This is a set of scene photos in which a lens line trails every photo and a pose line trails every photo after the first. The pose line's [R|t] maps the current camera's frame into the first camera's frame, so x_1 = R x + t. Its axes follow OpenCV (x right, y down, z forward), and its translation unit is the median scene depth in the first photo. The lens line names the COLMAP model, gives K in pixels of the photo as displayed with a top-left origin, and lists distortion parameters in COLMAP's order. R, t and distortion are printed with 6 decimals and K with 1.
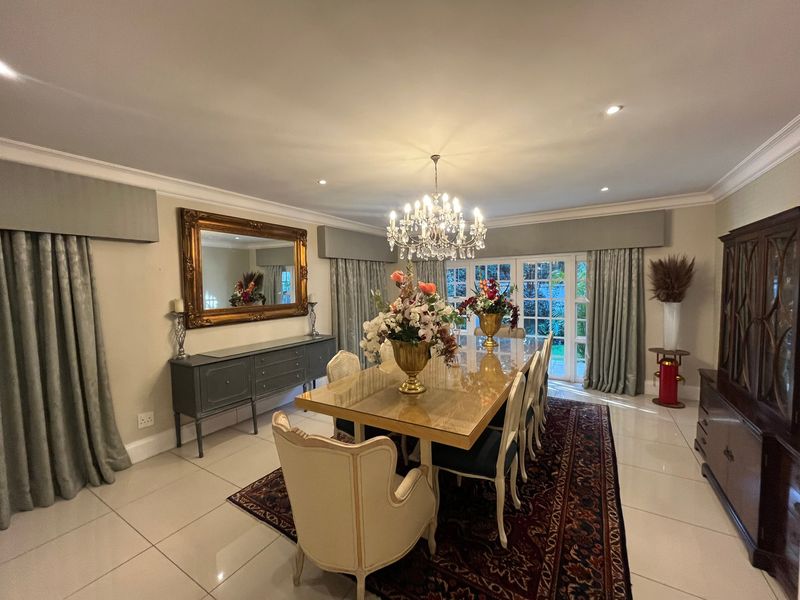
lens RADIAL K [[322.4, 0, 395.7], [0, 322.4, 301.8], [0, 0, 1]] dist [-0.005458, 0.000987]
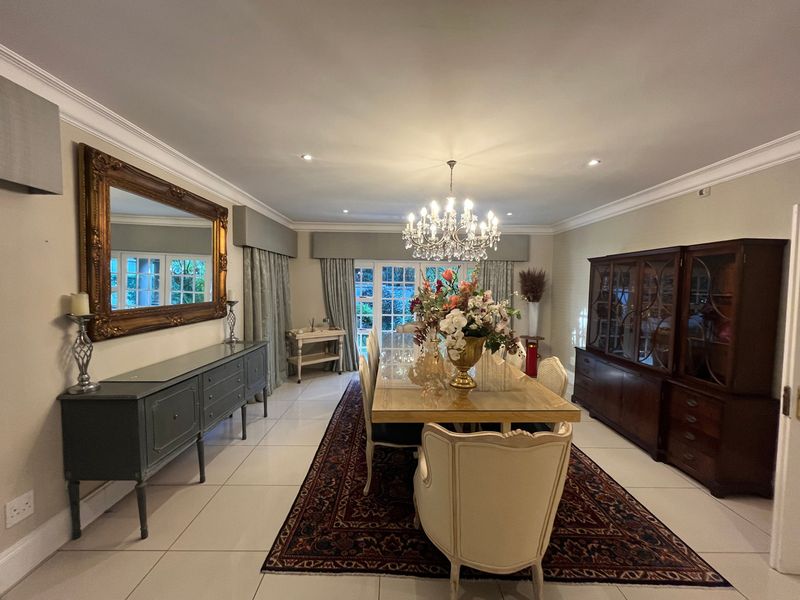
lens RADIAL K [[322.4, 0, 398.1], [0, 322.4, 301.2], [0, 0, 1]] dist [-0.005458, 0.000987]
pose [[0.847784, 0.004450, 0.530323, -0.460006], [-0.002269, 0.999986, -0.004765, 0.007337], [-0.530337, 0.002837, 0.847782, 0.158497]]
